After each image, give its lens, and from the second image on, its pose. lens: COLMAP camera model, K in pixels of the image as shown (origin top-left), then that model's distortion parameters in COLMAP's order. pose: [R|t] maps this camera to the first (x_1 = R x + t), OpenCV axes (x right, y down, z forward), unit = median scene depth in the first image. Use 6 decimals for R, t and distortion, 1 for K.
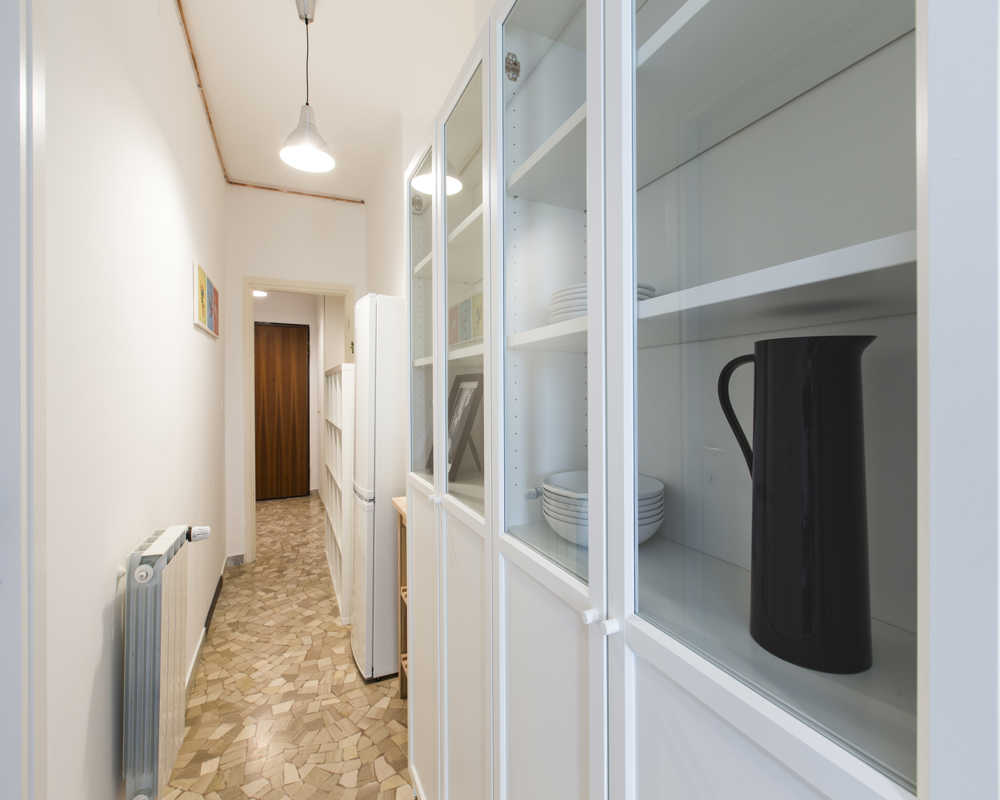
lens RADIAL K [[444.1, 0, 486.9], [0, 444.1, 390.8], [0, 0, 1]] dist [-0.001489, -0.000154]
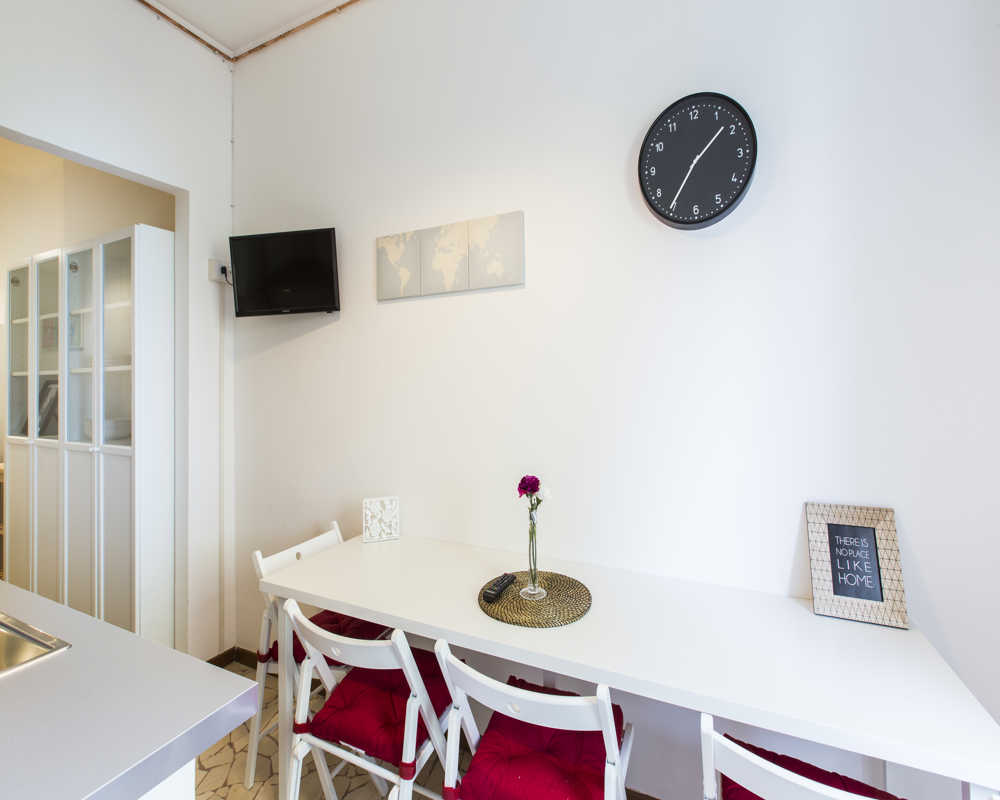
lens RADIAL K [[460.4, 0, 510.0], [0, 460.4, 374.8], [0, 0, 1]] dist [-0.000922, -0.001189]
pose [[0.761961, 0.000770, 0.647622, 0.115242], [0.010848, 0.999844, -0.013952, -0.007762], [-0.647532, 0.017656, 0.761834, -1.182974]]
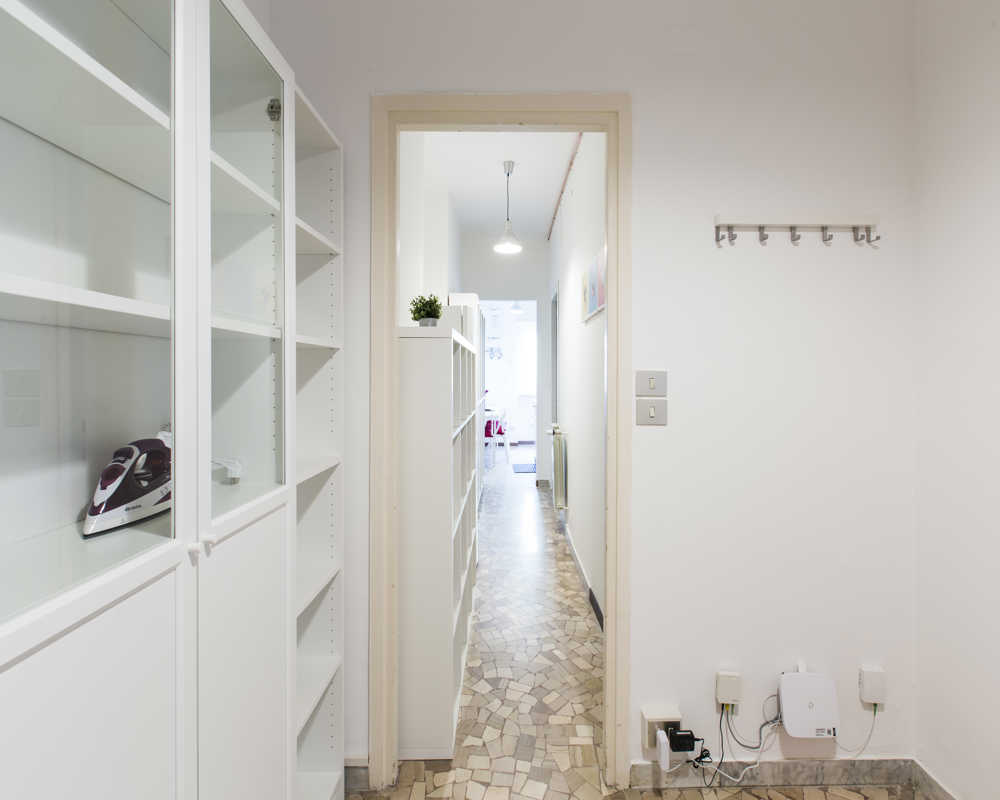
lens RADIAL K [[460.4, 0, 510.0], [0, 460.4, 374.8], [0, 0, 1]] dist [-0.000922, -0.001189]
pose [[-0.915323, 0.003973, 0.402701, -1.050507], [0.002111, 0.999985, -0.005069, 0.004128], [-0.402715, -0.003790, -0.915317, 2.447834]]
